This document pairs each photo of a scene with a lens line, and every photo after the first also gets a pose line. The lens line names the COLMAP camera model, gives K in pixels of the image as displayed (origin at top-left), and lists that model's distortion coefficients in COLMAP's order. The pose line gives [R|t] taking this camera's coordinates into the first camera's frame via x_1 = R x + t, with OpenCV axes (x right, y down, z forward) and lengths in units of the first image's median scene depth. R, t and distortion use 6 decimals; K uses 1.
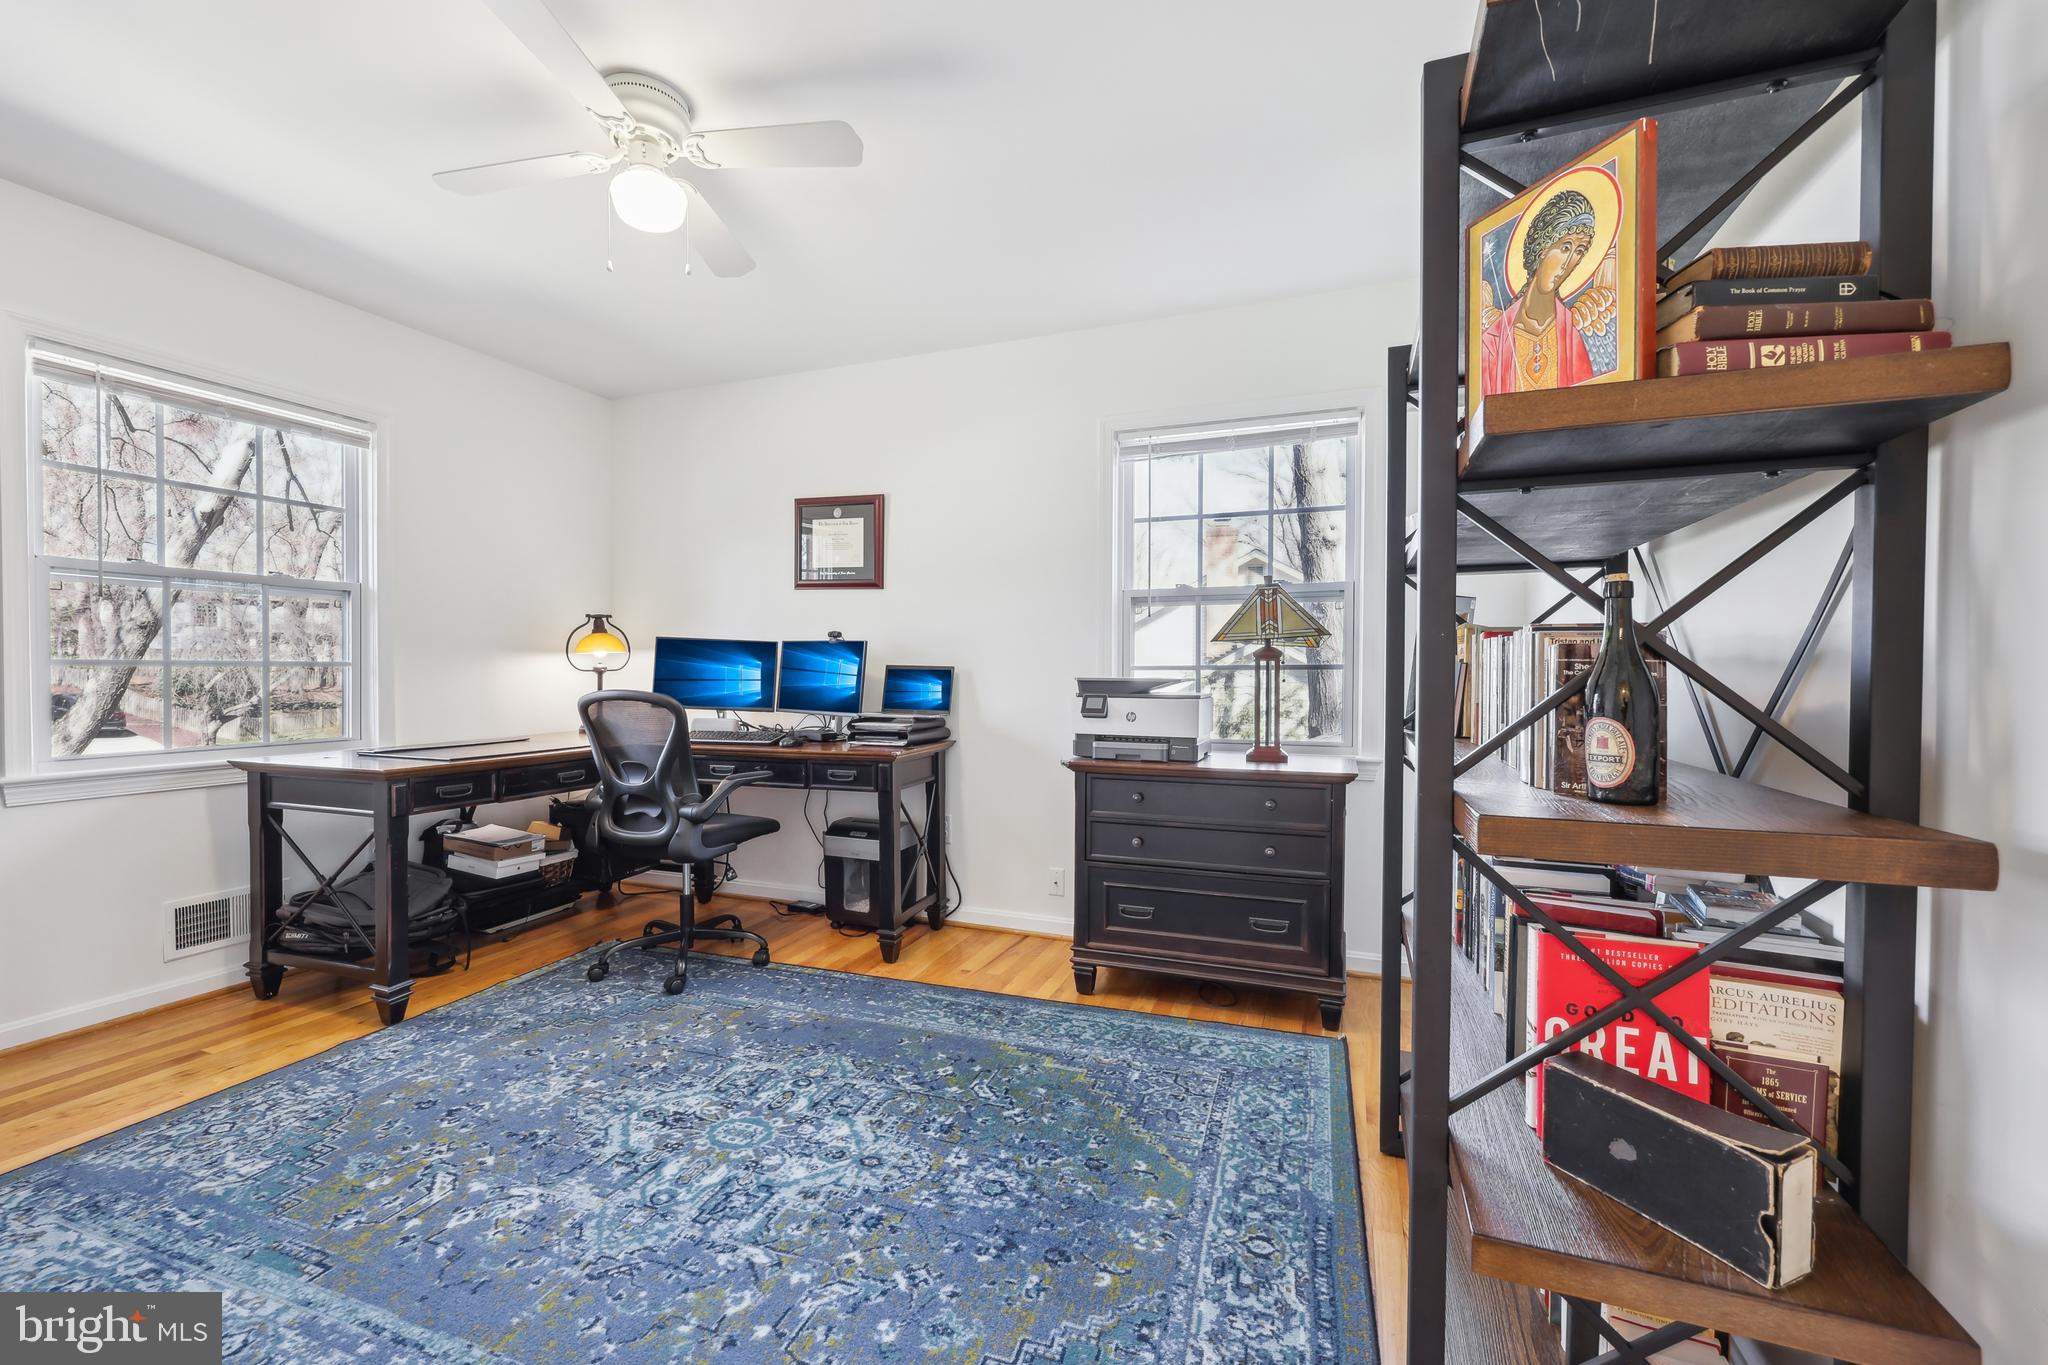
lens RADIAL K [[842.4, 0, 1026.7], [0, 842.4, 668.7], [0, 0, 1]] dist [-0.000454, 0.000155]
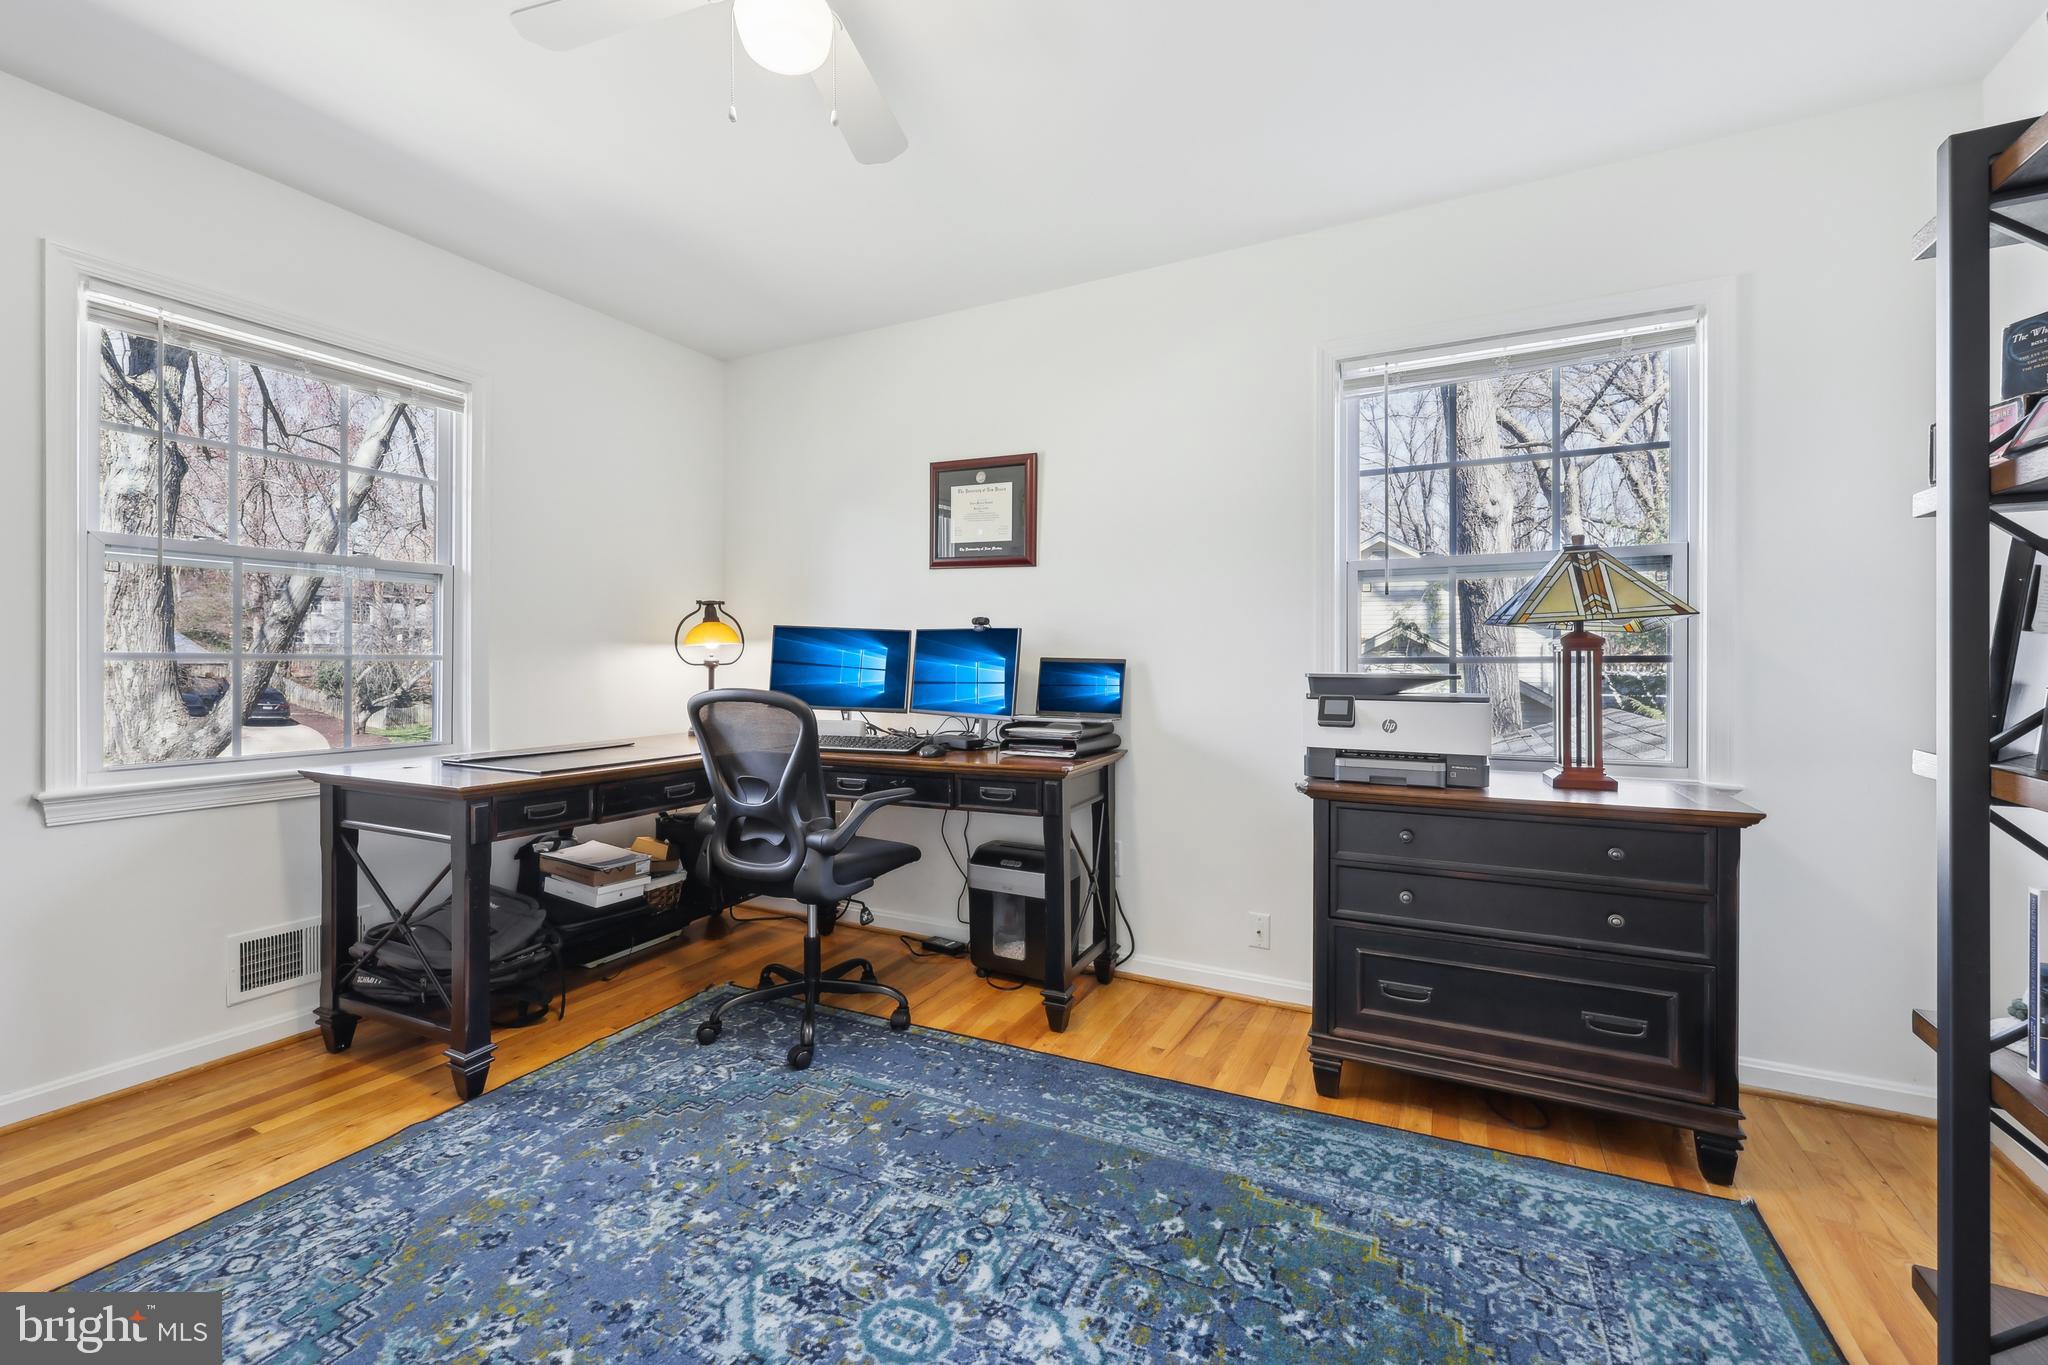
lens RADIAL K [[859.1, 0, 1026.7], [0, 859.1, 646.3], [0, 0, 1]] dist [-0.000019, -0.000106]
pose [[0.993587, -0.003231, -0.113023, -0.109781], [0.001248, 0.999844, -0.017609, -0.000682], [0.113063, 0.017355, 0.993436, 0.204488]]
